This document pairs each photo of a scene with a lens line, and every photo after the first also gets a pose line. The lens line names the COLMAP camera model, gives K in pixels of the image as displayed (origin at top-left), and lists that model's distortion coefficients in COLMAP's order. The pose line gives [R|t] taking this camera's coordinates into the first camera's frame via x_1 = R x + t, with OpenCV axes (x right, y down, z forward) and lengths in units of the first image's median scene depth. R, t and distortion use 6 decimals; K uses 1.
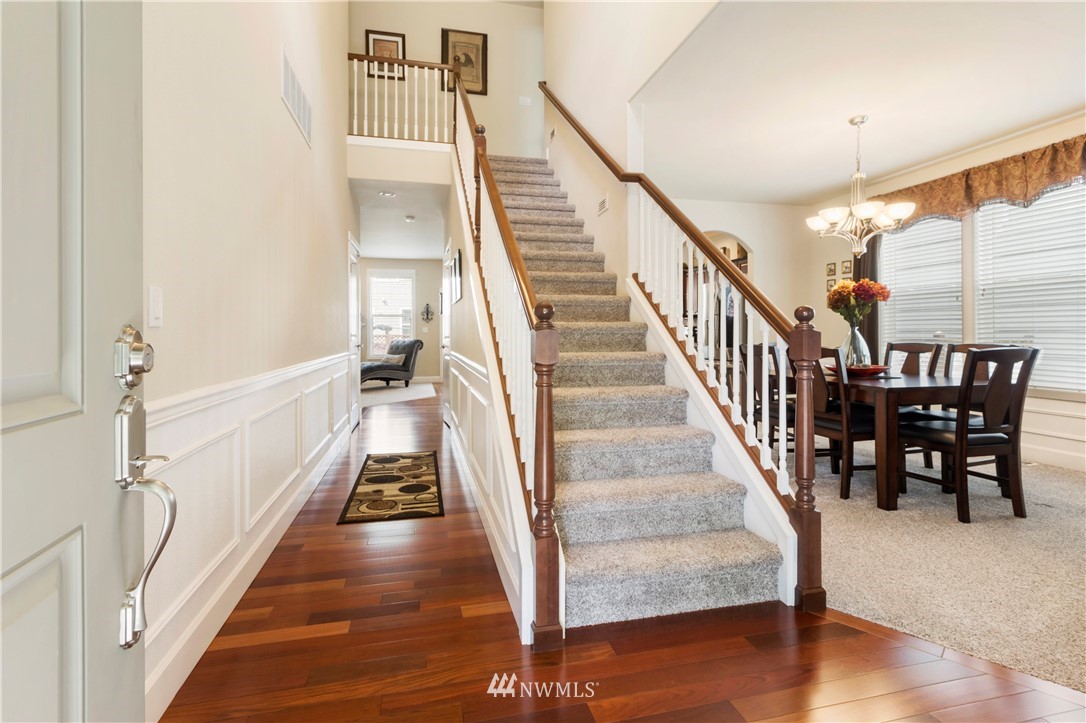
lens RADIAL K [[513.4, 0, 540.6], [0, 513.4, 339.8], [0, 0, 1]] dist [-0.000574, 0.000405]
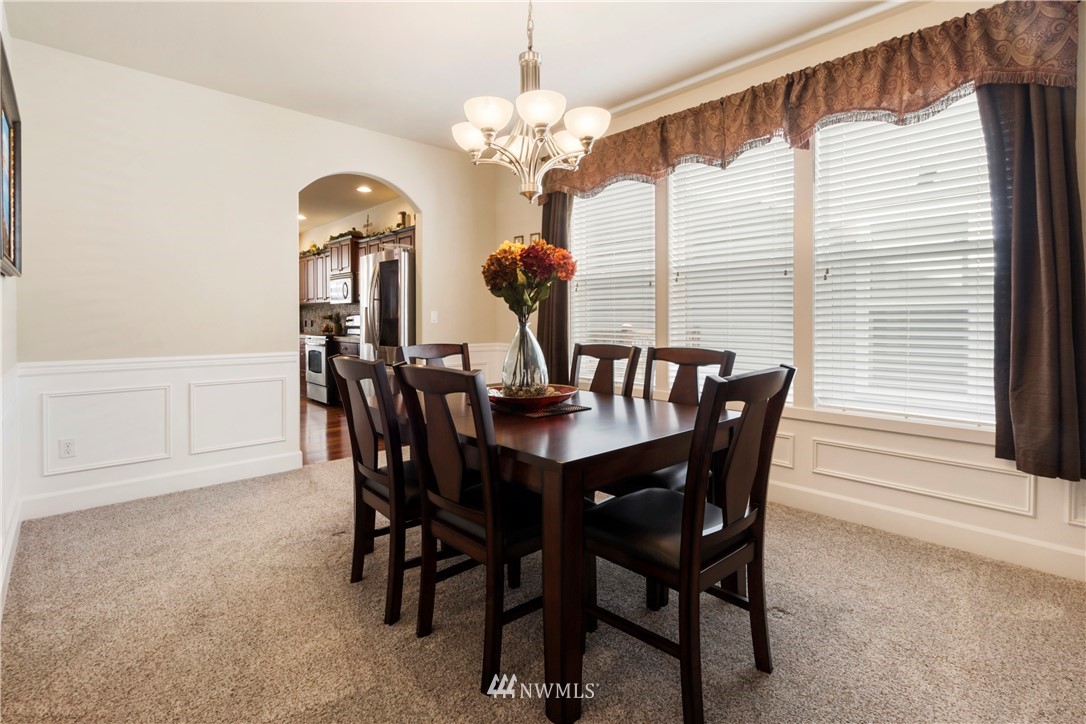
lens RADIAL K [[513.4, 0, 540.6], [0, 513.4, 340.3], [0, 0, 1]] dist [-0.000574, 0.000405]
pose [[0.873211, -0.015603, 0.487093, 0.317466], [0.001404, 0.999564, 0.029502, -0.019956], [-0.487341, -0.025078, 0.872852, 0.446466]]
